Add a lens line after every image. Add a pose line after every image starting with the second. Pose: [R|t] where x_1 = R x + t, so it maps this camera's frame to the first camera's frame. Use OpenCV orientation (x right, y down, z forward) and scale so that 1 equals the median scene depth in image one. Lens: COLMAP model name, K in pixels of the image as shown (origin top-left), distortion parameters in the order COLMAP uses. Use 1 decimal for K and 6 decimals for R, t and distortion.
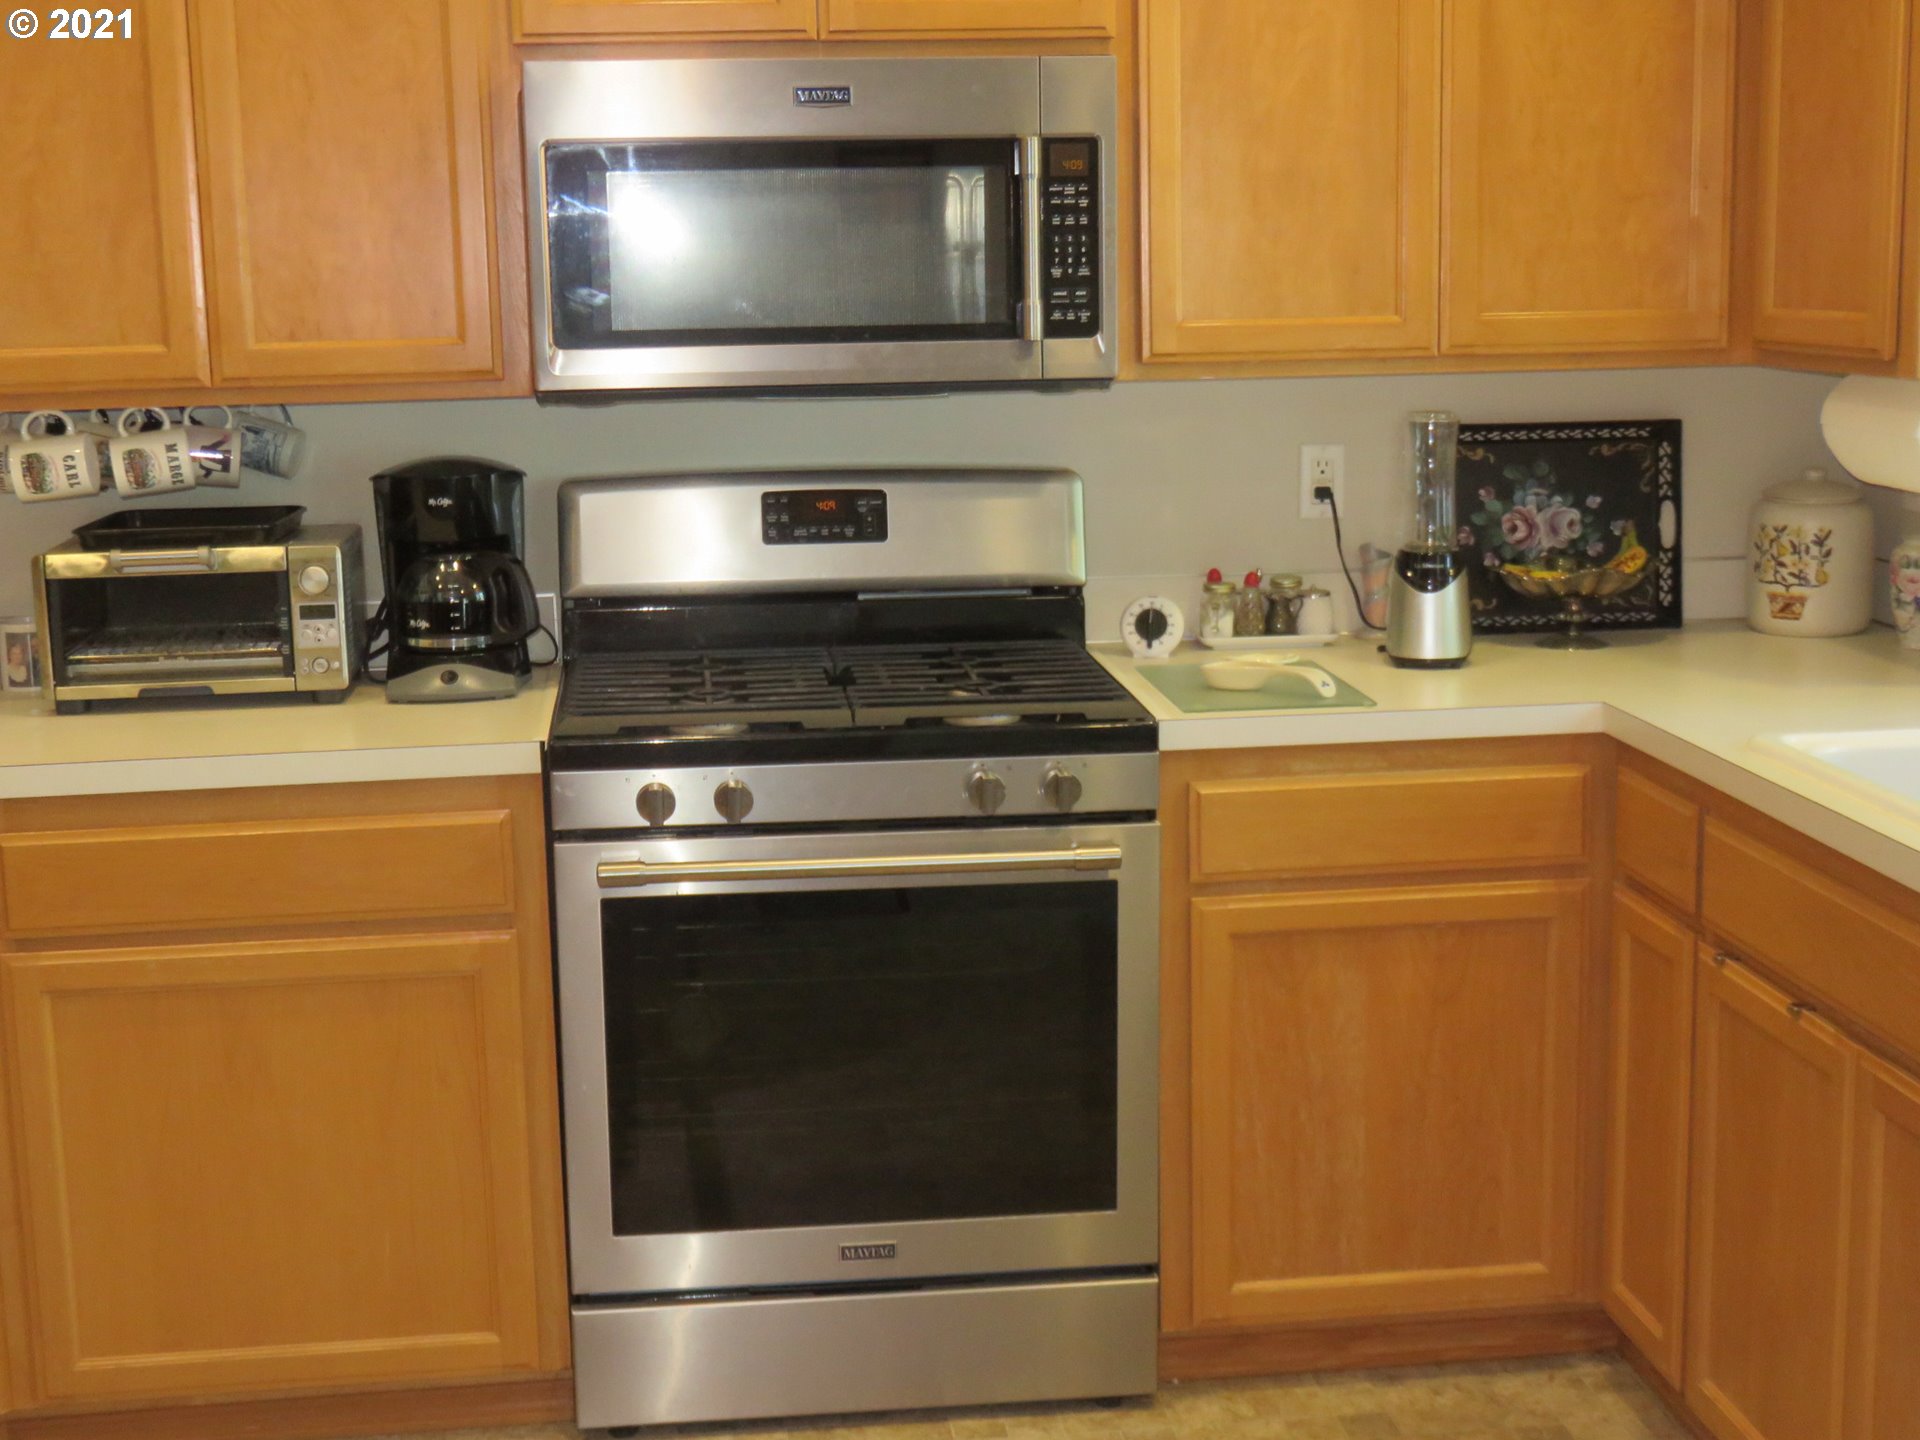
lens RADIAL K [[2612.1, 0, 947.5], [0, 2612.1, 688.2], [0, 0, 1]] dist [-0.012887, 0.000000]
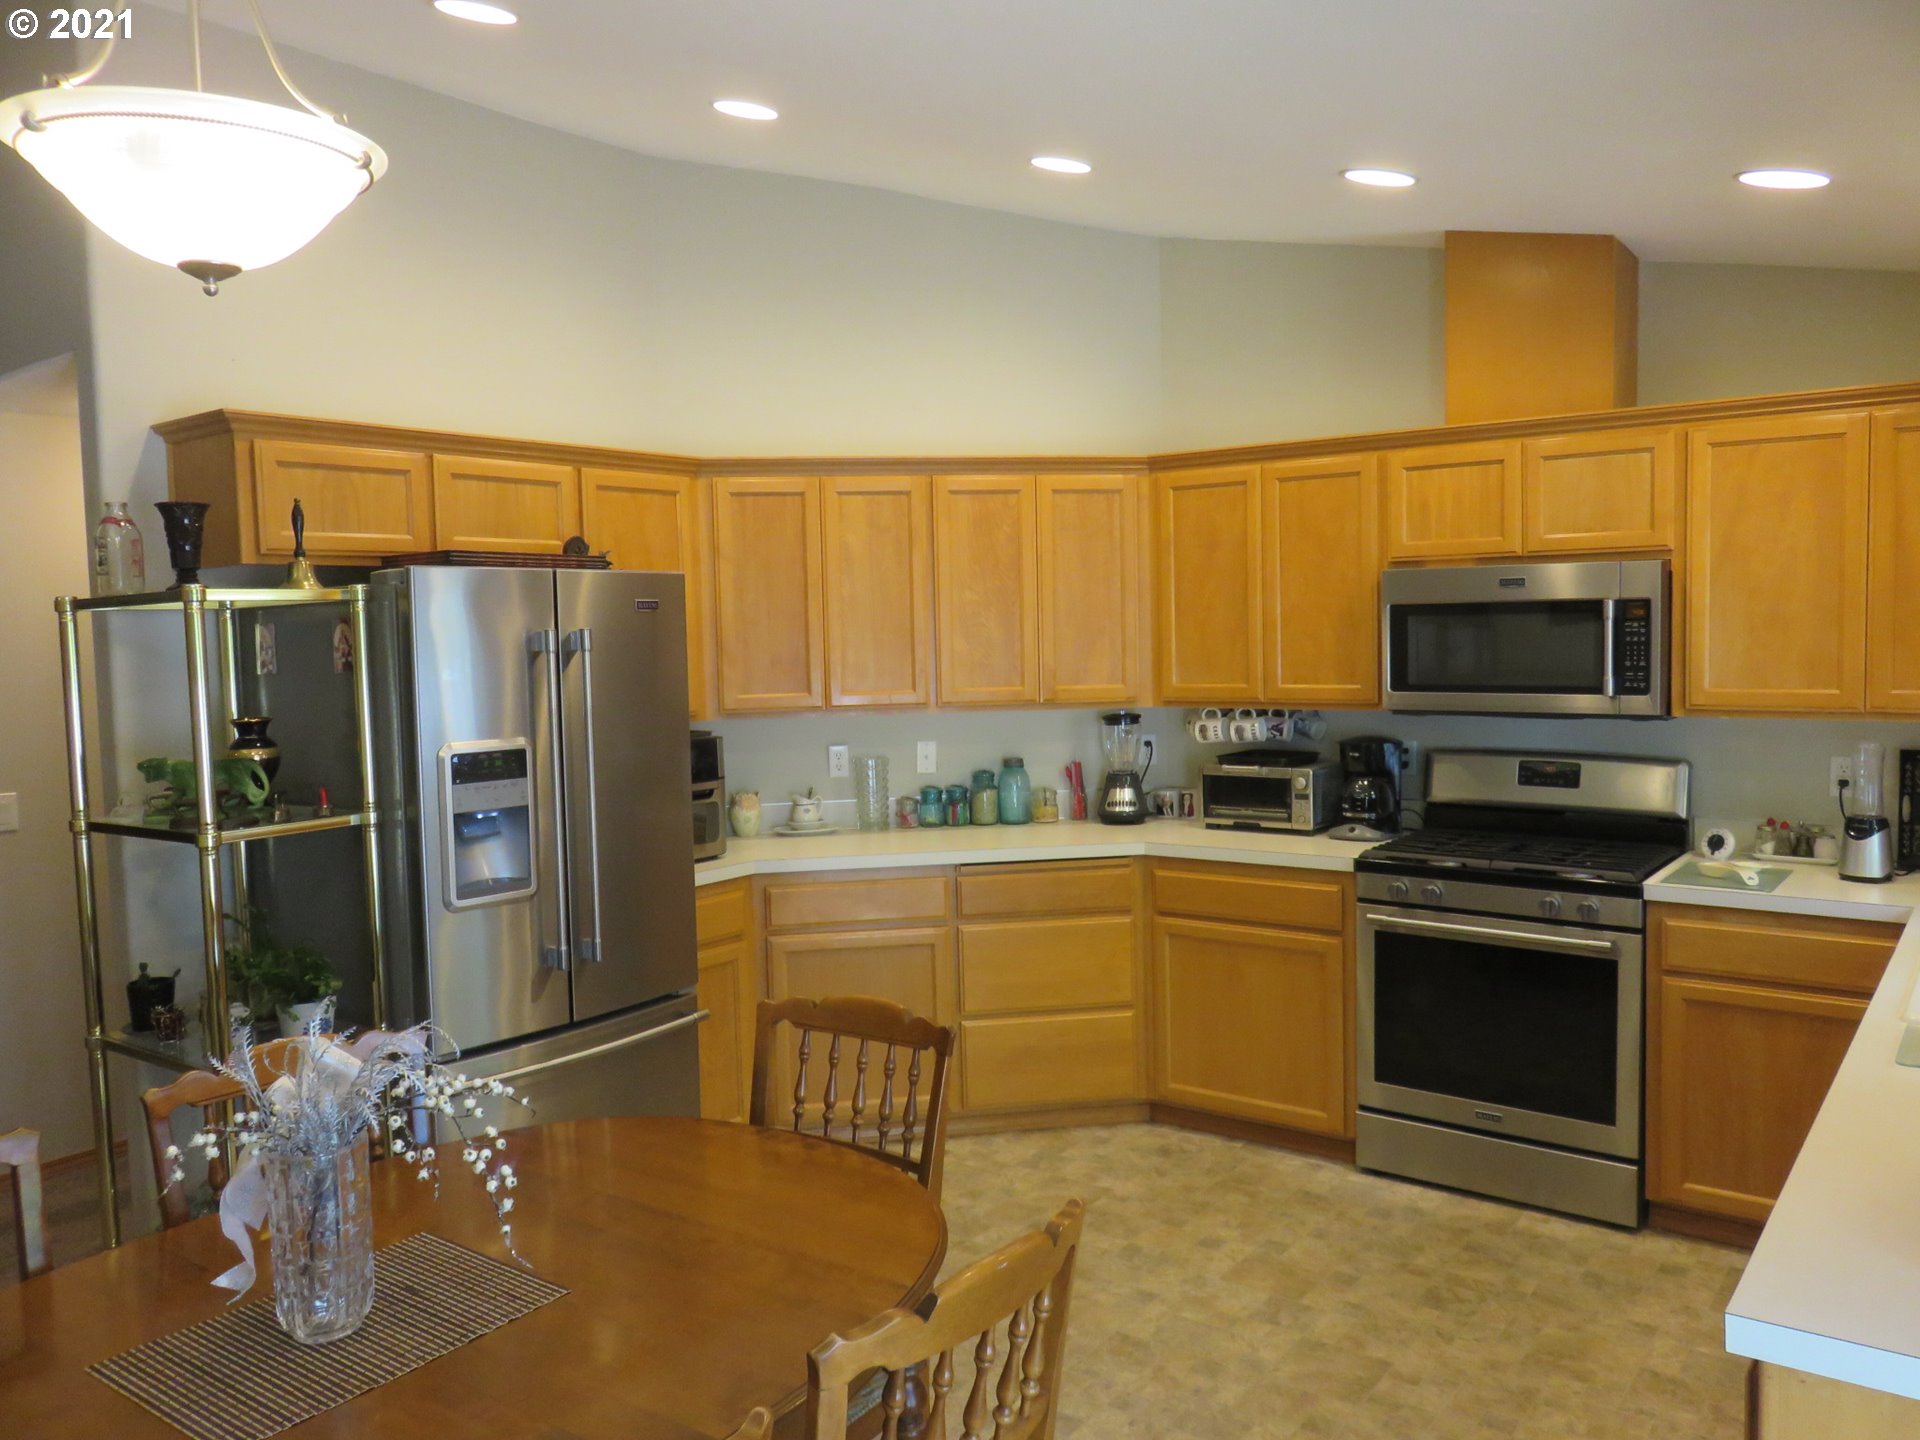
lens RADIAL K [[1447.8, 0, 947.5], [0, 1447.8, 701.5], [0, 0, 1]] dist [-0.010206, -0.002330]
pose [[0.719153, 0.041038, -0.693639, 0.444615], [-0.110237, 0.992350, -0.055581, -0.006400], [0.686051, 0.116436, 0.718175, -0.185988]]
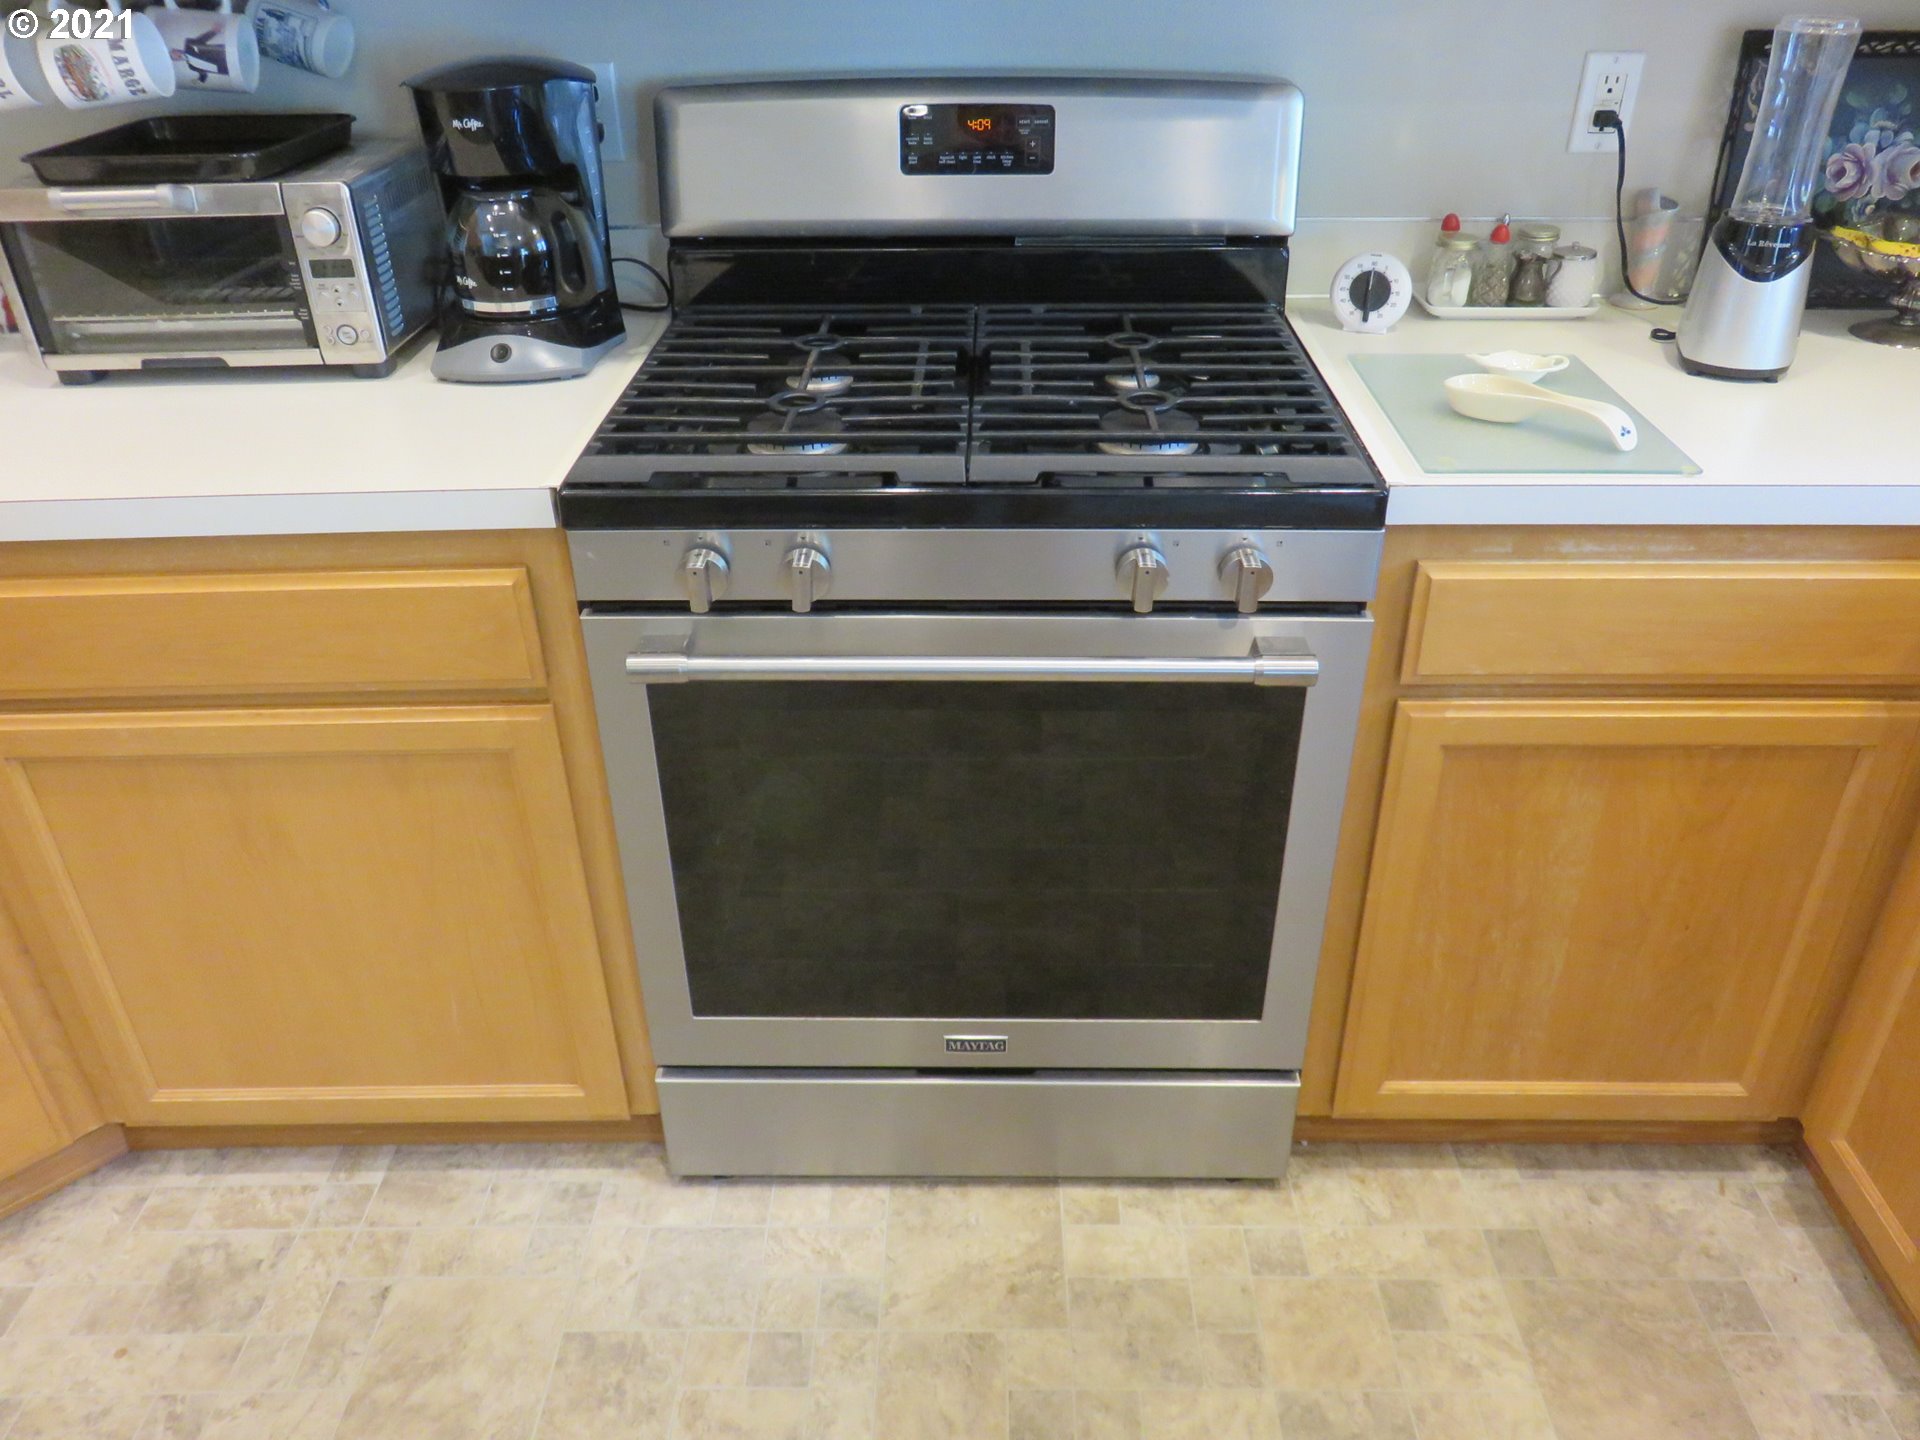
lens RADIAL K [[1447.8, 0, 964.5], [0, 1447.8, 709.9], [0, 0, 1]] dist [-0.010206, -0.002330]
pose [[0.991812, 0.069260, -0.107295, 0.010409], [-0.025489, 0.930619, 0.365102, -0.070715], [0.125138, -0.359377, 0.924764, 0.566817]]
